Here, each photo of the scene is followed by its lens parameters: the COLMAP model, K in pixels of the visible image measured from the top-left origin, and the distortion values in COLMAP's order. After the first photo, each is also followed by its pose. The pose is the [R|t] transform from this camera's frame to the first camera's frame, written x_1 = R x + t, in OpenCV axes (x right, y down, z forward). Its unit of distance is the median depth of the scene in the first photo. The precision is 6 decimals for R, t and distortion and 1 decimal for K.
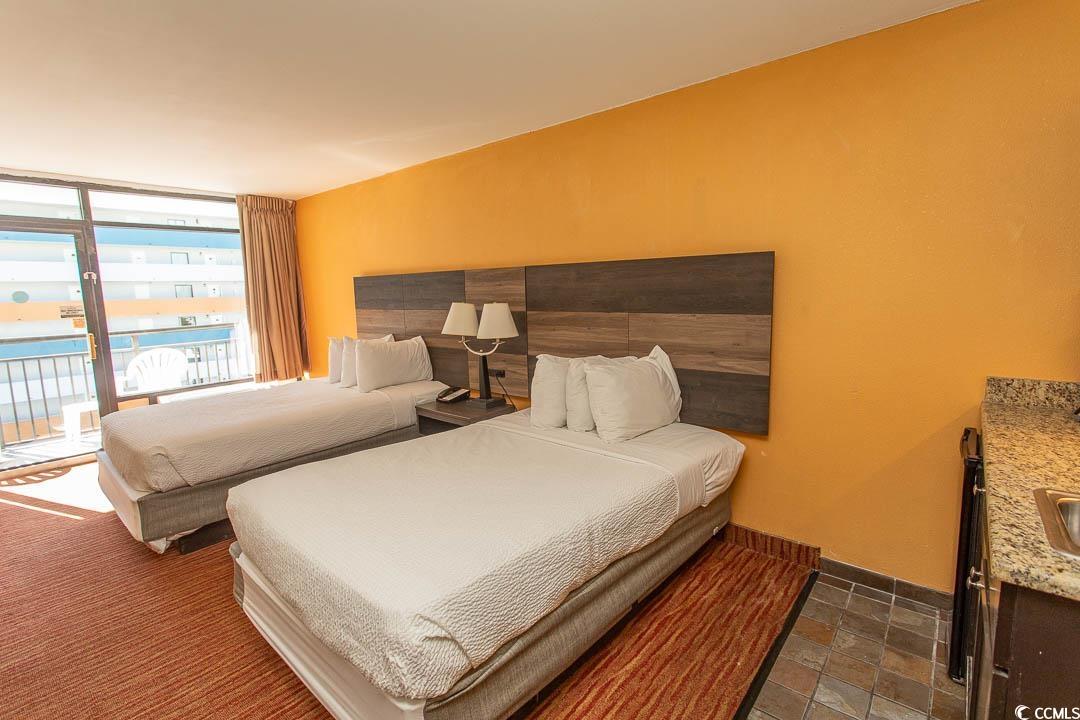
lens RADIAL K [[508.3, 0, 538.7], [0, 508.3, 354.6], [0, 0, 1]] dist [-0.000719, 0.001816]
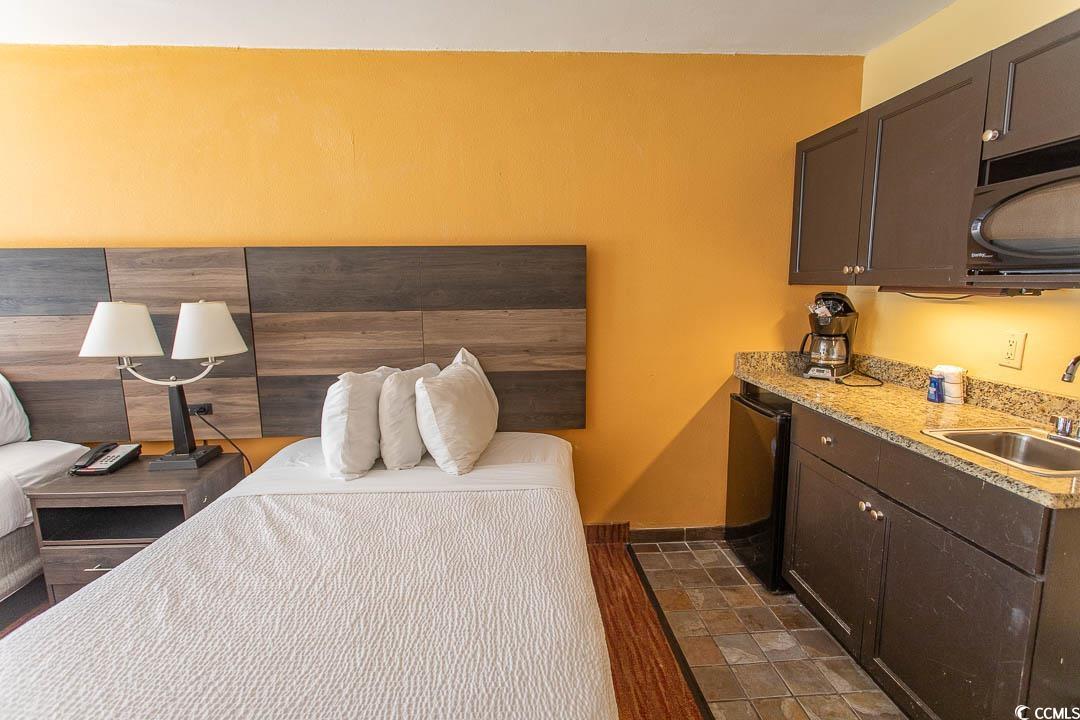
lens RADIAL K [[508.3, 0, 538.0], [0, 508.3, 355.2], [0, 0, 1]] dist [-0.000719, 0.001816]
pose [[0.725162, -0.085750, 0.683218, -0.242261], [0.081929, 0.995912, 0.038038, -0.025914], [-0.683687, 0.028392, 0.729223, 0.266749]]
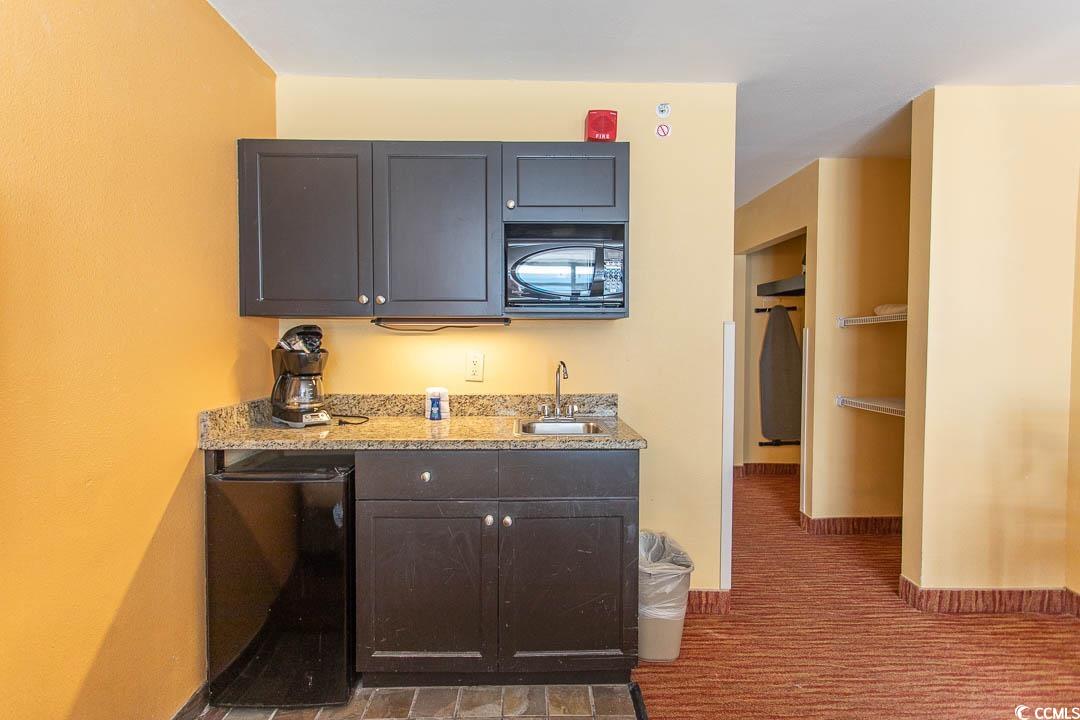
lens RADIAL K [[508.3, 0, 535.6], [0, 508.3, 357.3], [0, 0, 1]] dist [-0.000719, 0.001816]
pose [[-0.651886, -0.006232, 0.758291, -0.094809], [0.109962, 0.988620, 0.102657, -0.049464], [-0.750302, 0.150304, -0.643783, 0.732831]]
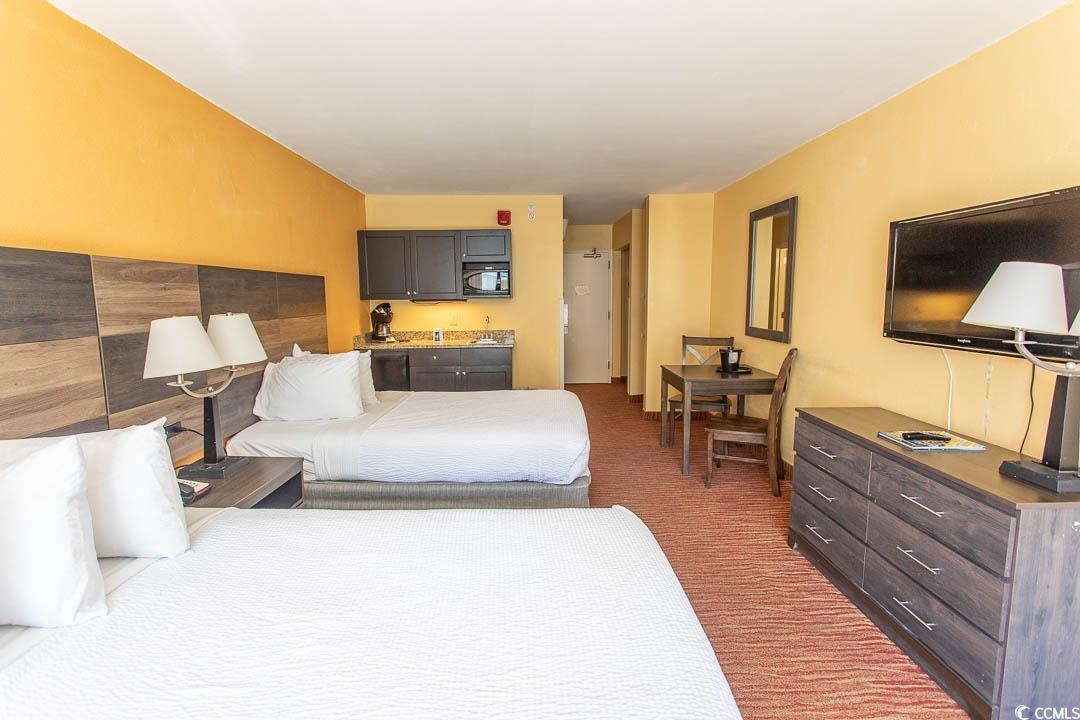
lens RADIAL K [[508.3, 0, 537.2], [0, 508.3, 355.2], [0, 0, 1]] dist [-0.000719, 0.001816]
pose [[-0.655435, -0.059994, 0.752865, -0.995458], [0.121985, 0.975342, 0.183922, -0.134655], [-0.745335, 0.212387, -0.631955, 1.244702]]
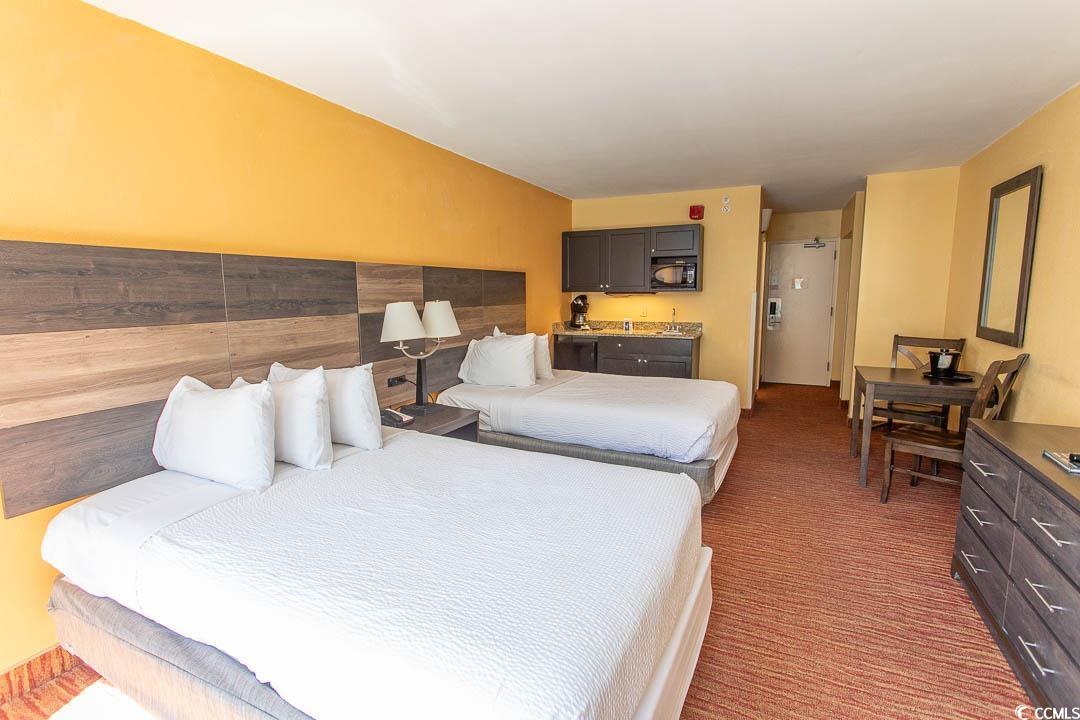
lens RADIAL K [[508.3, 0, 537.4], [0, 508.3, 354.1], [0, 0, 1]] dist [-0.000719, 0.001816]
pose [[-0.244318, -0.095962, 0.964935, -1.205104], [0.138014, 0.981520, 0.132556, -0.113908], [-0.959823, 0.165561, -0.226559, 1.150714]]
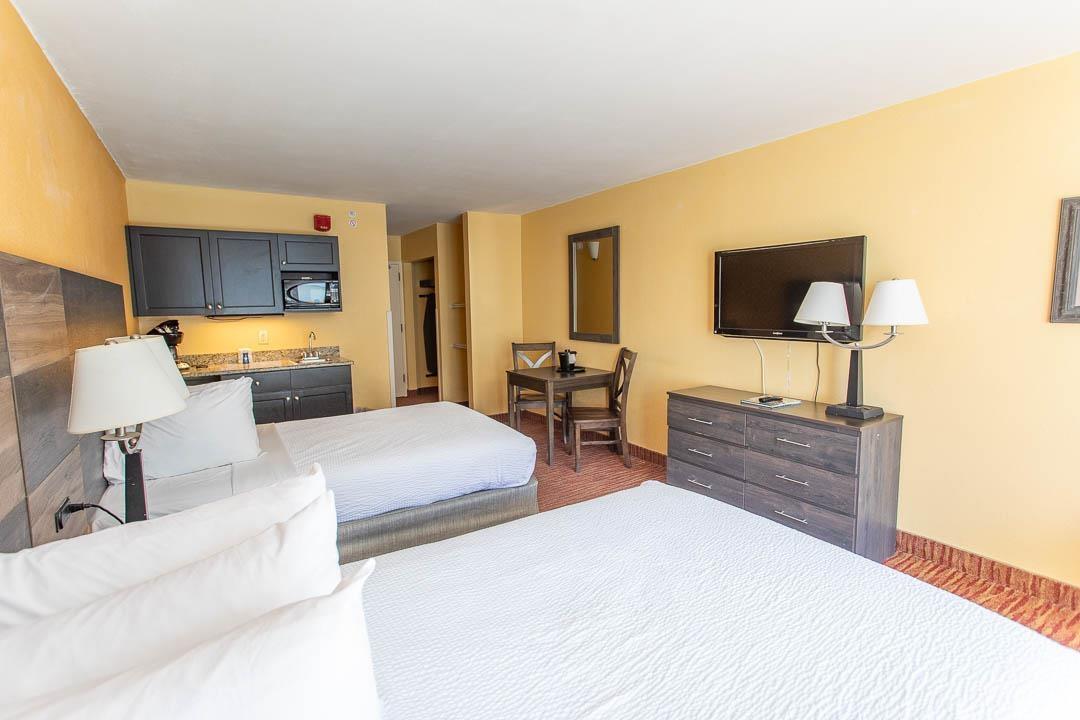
lens RADIAL K [[508.3, 0, 538.9], [0, 508.3, 356.6], [0, 0, 1]] dist [-0.000719, 0.001816]
pose [[-0.954596, 0.009853, 0.297740, -0.692248], [0.078806, 0.972200, 0.220490, -0.178328], [-0.287291, 0.233943, -0.928835, 1.493110]]
